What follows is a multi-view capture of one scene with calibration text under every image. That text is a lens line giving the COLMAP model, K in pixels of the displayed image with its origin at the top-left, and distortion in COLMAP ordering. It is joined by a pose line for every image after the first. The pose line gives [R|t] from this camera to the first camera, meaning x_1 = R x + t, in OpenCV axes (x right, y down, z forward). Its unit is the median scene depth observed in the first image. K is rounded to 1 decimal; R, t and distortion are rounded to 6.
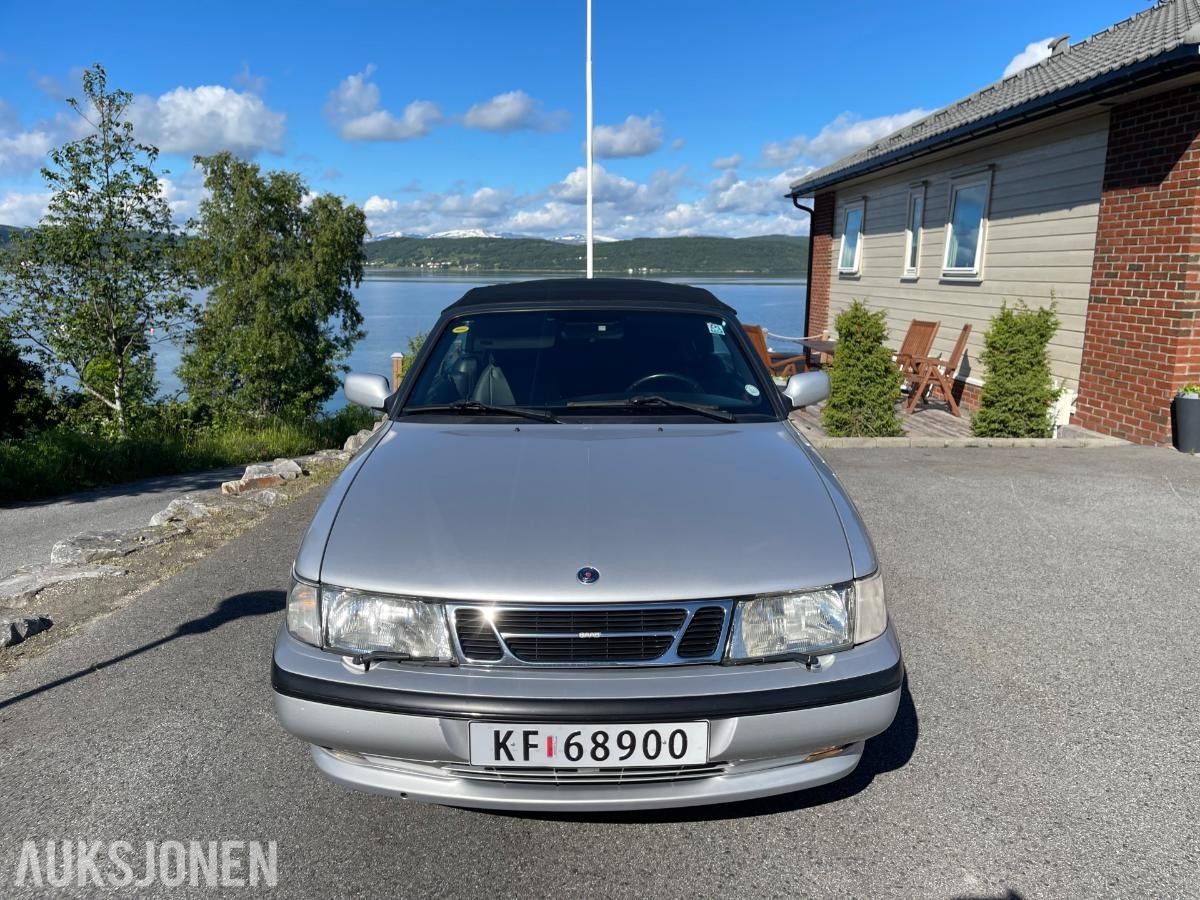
lens RADIAL K [[898.2, 0, 602.6], [0, 898.2, 462.5], [0, 0, 1]] dist [0.096791, -0.136544]
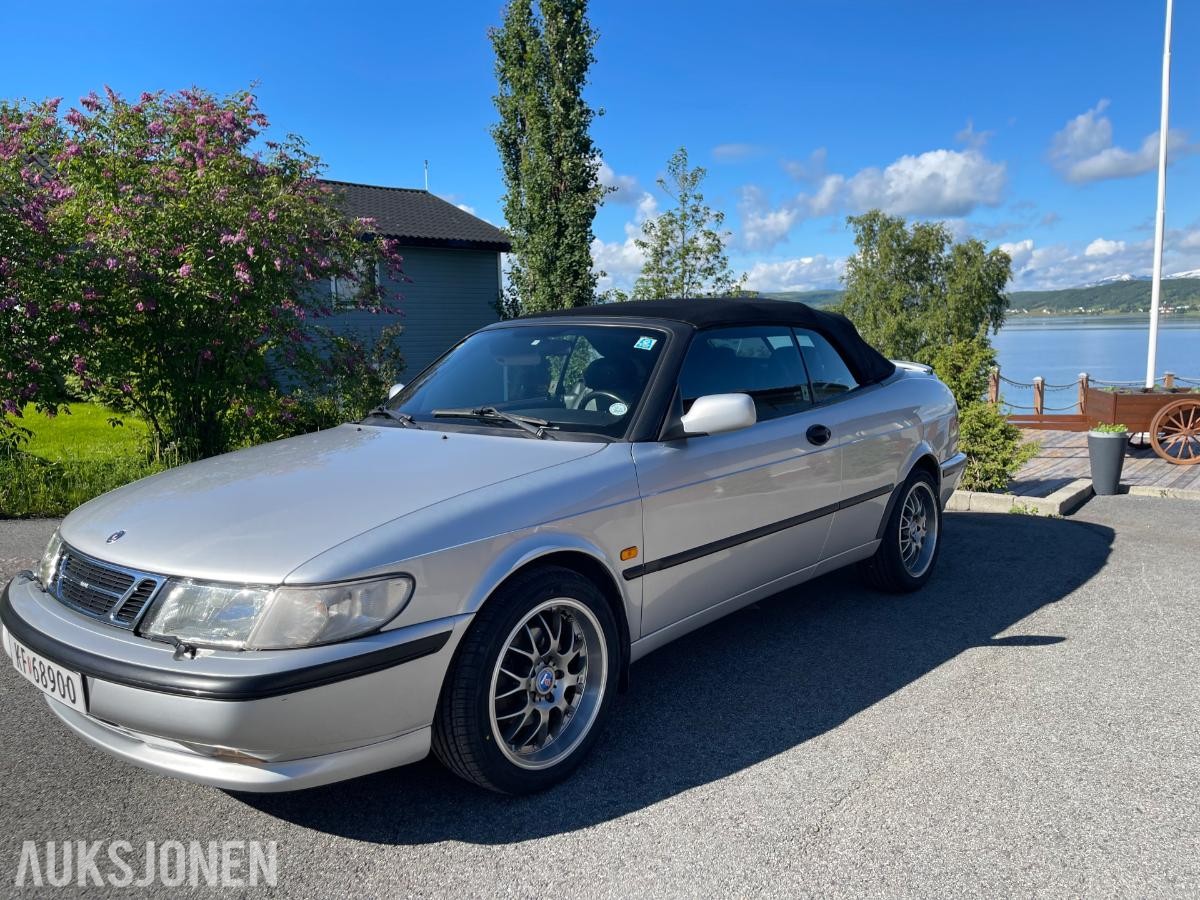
lens RADIAL K [[900.1, 0, 599.5], [0, 900.1, 468.8], [0, 0, 1]] dist [0.060133, -0.085192]
pose [[0.746441, 0.080422, -0.660574, 0.302241], [-0.112557, 0.993626, -0.006219, -0.005333], [0.655863, 0.078994, 0.750735, 0.133685]]
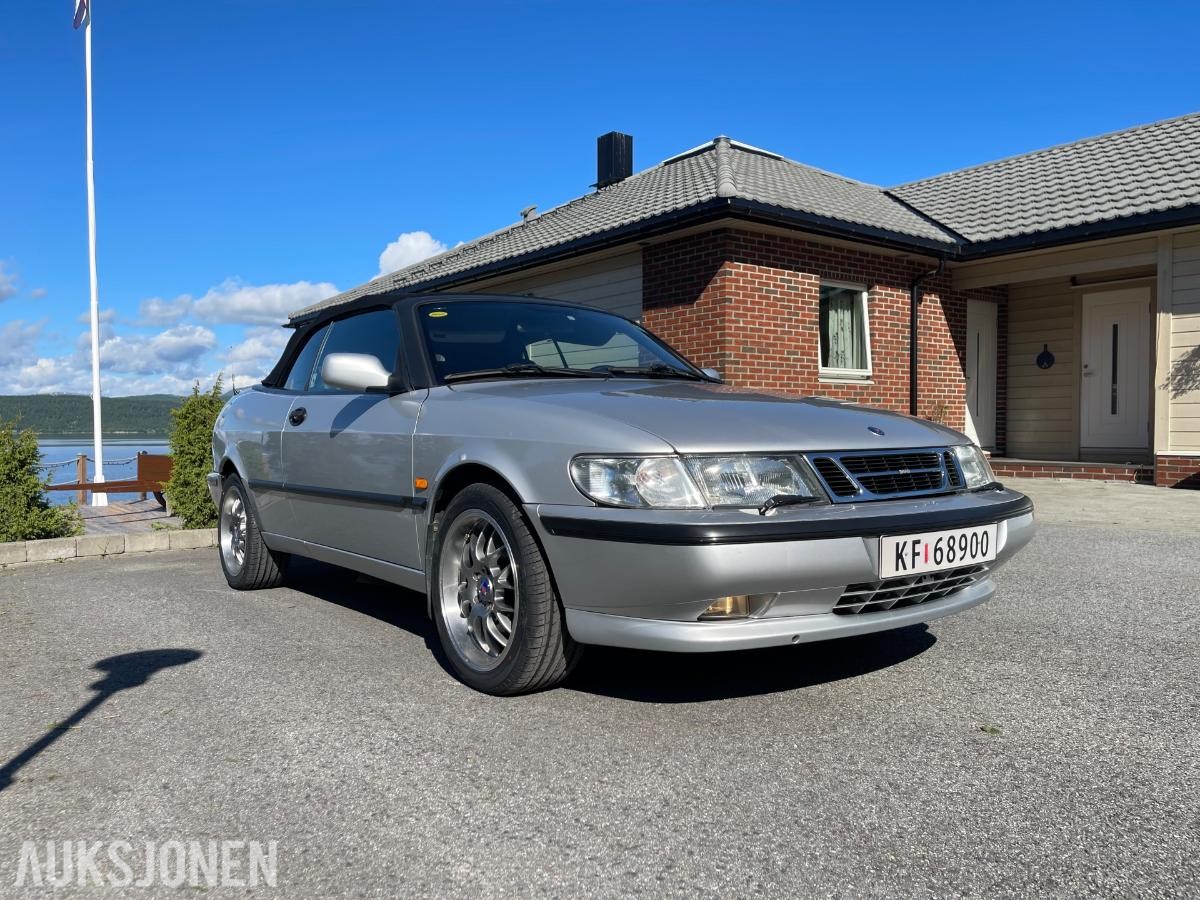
lens RADIAL K [[900.1, 0, 599.5], [0, 900.1, 468.8], [0, 0, 1]] dist [0.060133, -0.085192]
pose [[0.807605, -0.034474, 0.588715, -0.258386], [0.131607, 0.983649, -0.122940, 0.069464], [-0.574851, 0.176766, 0.798937, 0.066238]]
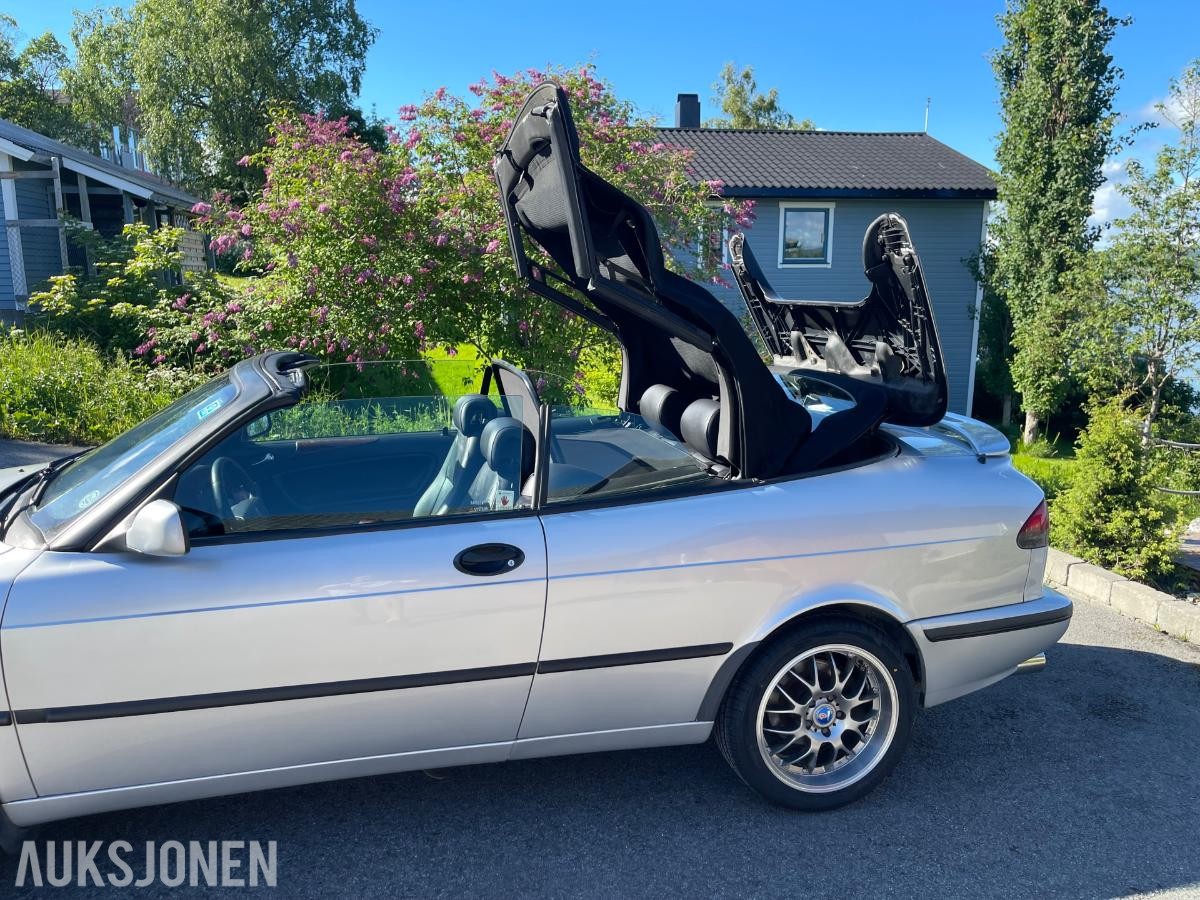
lens RADIAL K [[898.1, 0, 596.5], [0, 898.1, 452.5], [0, 0, 1]] dist [0.074878, -0.101476]
pose [[0.222505, 0.178658, -0.958422, 0.376335], [-0.201538, 0.970261, 0.134077, -0.122942], [0.953873, 0.163326, 0.251894, 0.505527]]
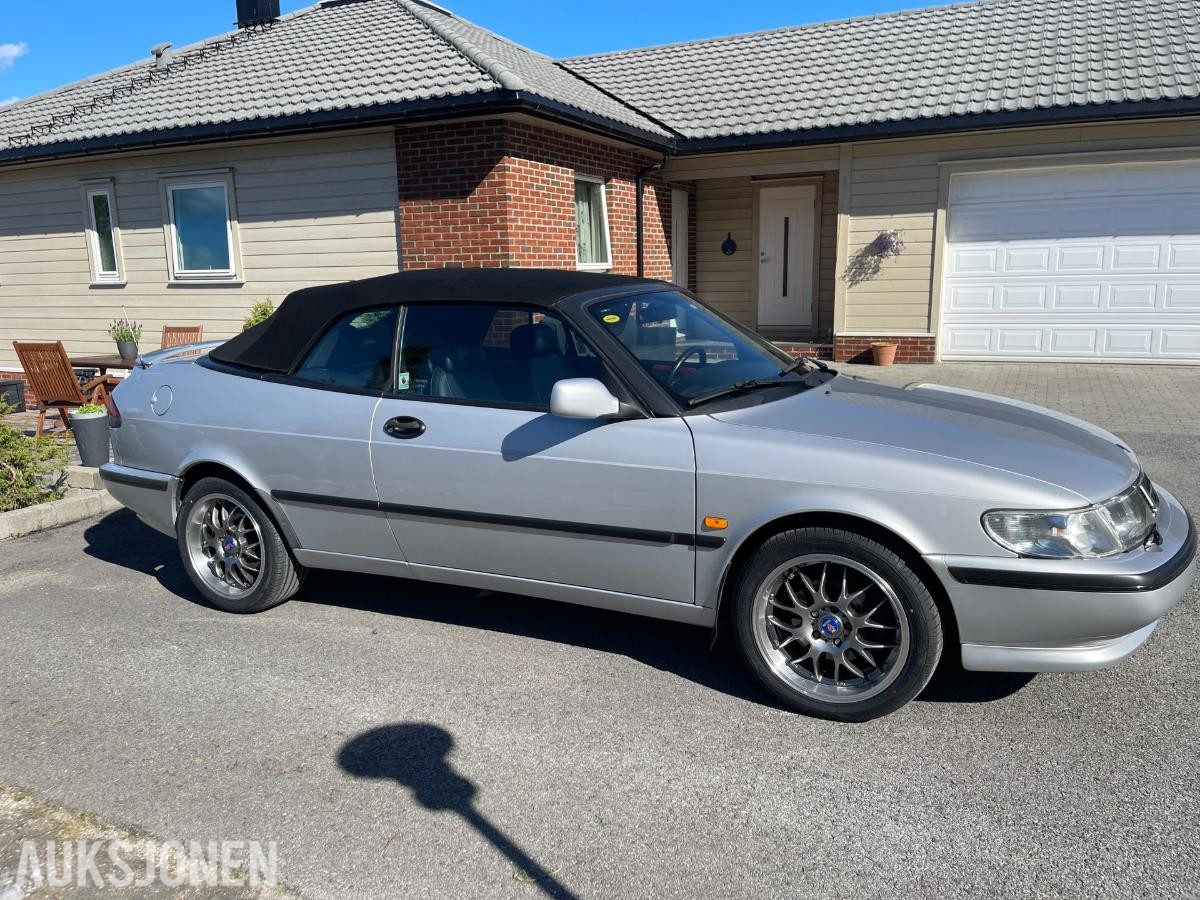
lens RADIAL K [[902.9, 0, 599.7], [0, 902.9, 458.1], [0, 0, 1]] dist [0.061633, -0.081170]
pose [[0.458311, -0.194041, 0.867352, -0.423792], [0.207861, 0.972215, 0.107666, -0.048129], [-0.864144, 0.130944, 0.485910, 0.256288]]
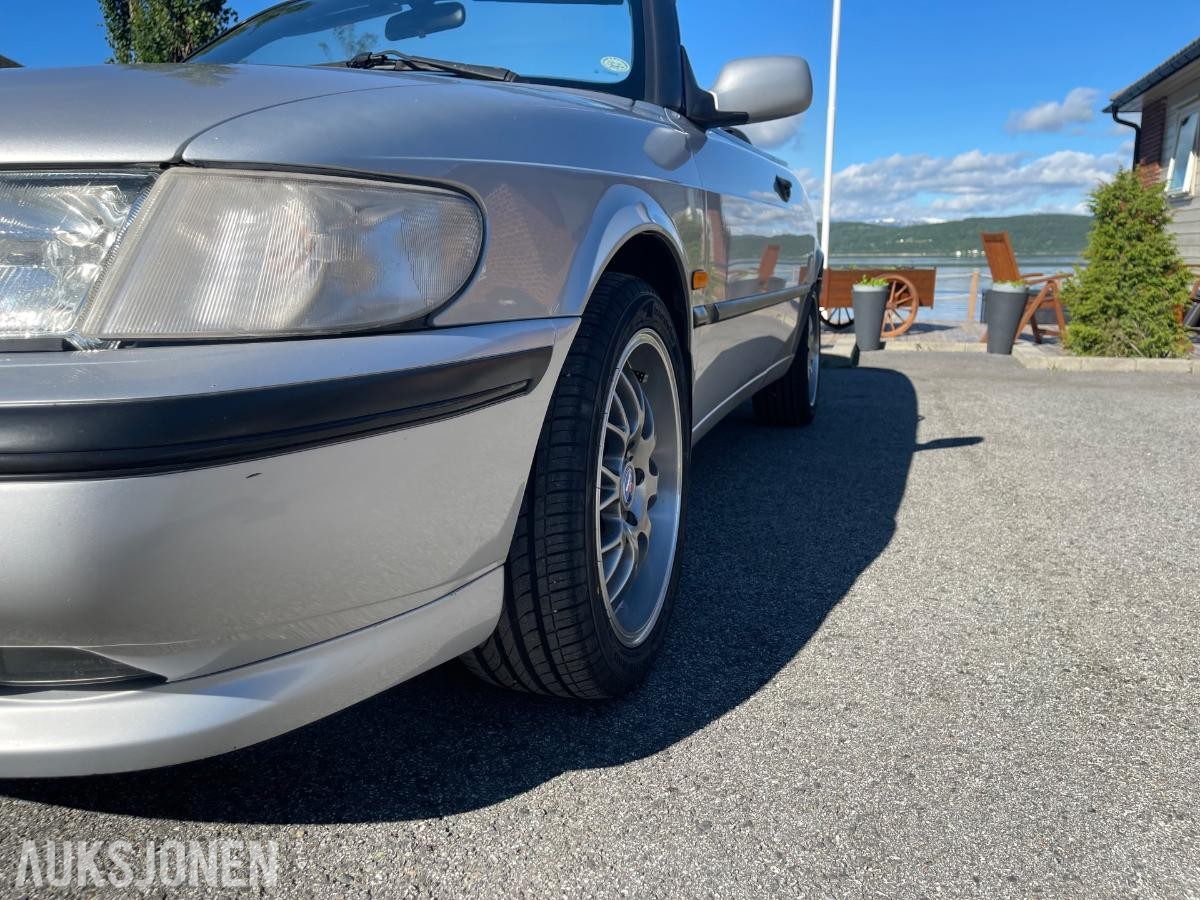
lens RADIAL K [[902.9, 0, 599.7], [0, 902.9, 458.1], [0, 0, 1]] dist [0.061633, -0.081170]
pose [[0.944212, 0.063090, -0.323240, 0.140579], [-0.059938, 0.998008, 0.019707, 0.058096], [0.323839, 0.000767, 0.946112, 0.198946]]
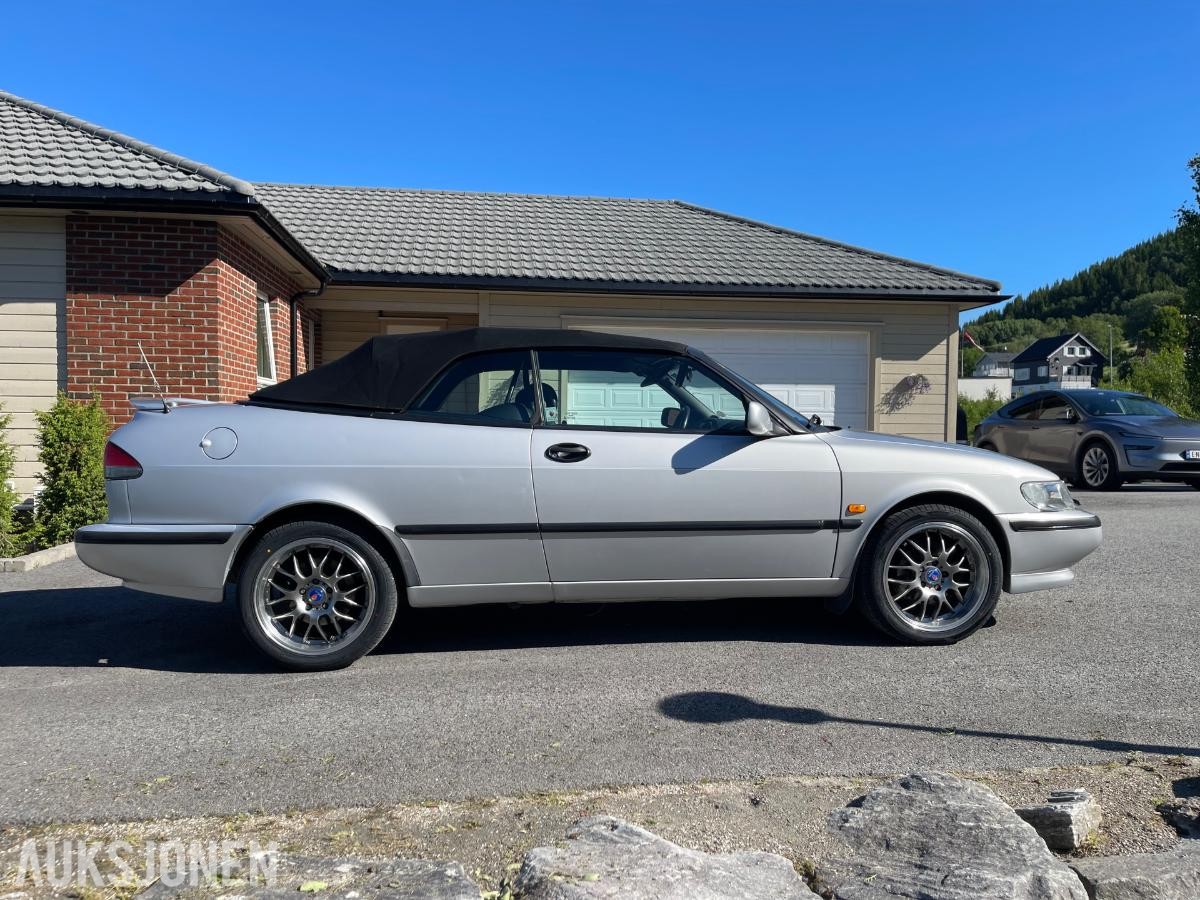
lens RADIAL K [[902.9, 0, 599.7], [0, 902.9, 458.1], [0, 0, 1]] dist [0.061633, -0.081170]
pose [[-0.098417, -0.040222, 0.994332, -0.558203], [0.198732, 0.978262, 0.059243, -0.056785], [-0.975100, 0.203436, -0.088284, 0.554153]]
